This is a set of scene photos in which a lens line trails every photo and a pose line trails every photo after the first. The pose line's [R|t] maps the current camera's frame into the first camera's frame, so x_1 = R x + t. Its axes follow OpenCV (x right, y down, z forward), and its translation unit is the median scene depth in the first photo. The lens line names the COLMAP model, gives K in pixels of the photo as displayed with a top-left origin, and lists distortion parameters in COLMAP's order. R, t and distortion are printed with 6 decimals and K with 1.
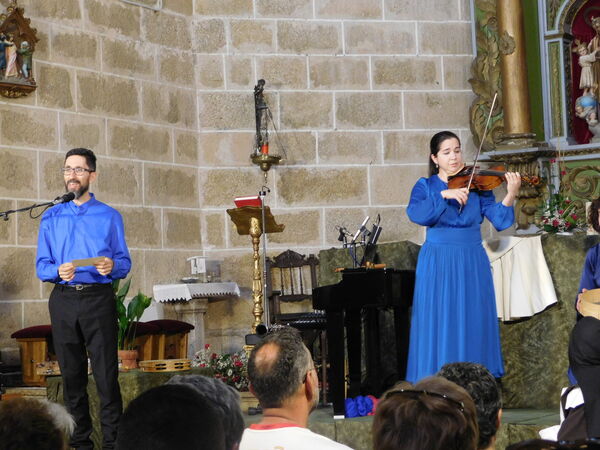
lens RADIAL K [[1444.4, 0, 301.8], [0, 1444.4, 225.4], [0, 0, 1]] dist [0.075146, -0.187522]
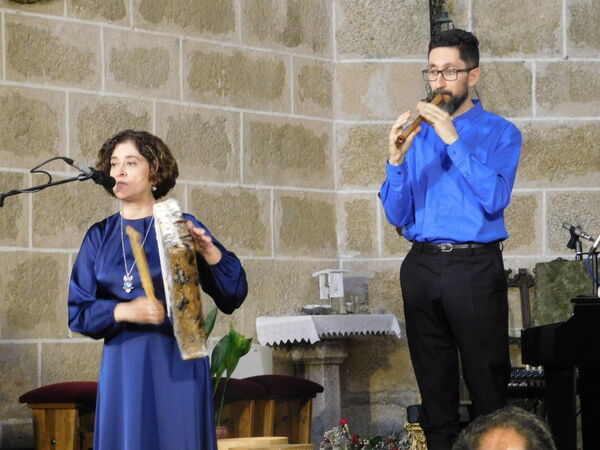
lens RADIAL K [[2385.9, 0, 301.0], [0, 2385.9, 225.6], [0, 0, 1]] dist [0.669618, -11.292482]
pose [[0.996222, 0.010858, -0.086162, 0.000854], [-0.010551, 0.999936, 0.004018, -0.000692], [0.086200, -0.003094, 0.996273, 0.012691]]
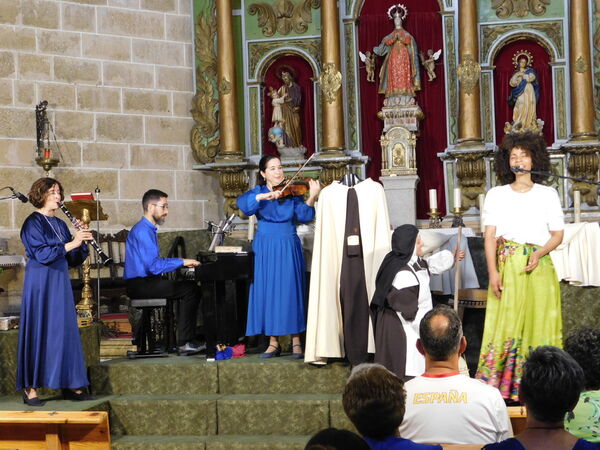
lens RADIAL K [[1054.4, 0, 301.0], [0, 1054.4, 226.2], [0, 0, 1]] dist [0.030646, -0.072283]
pose [[0.939217, 0.022539, 0.342585, -0.134393], [-0.027846, 0.999556, 0.010581, -0.003869], [-0.342194, -0.019478, 0.939427, 0.018685]]
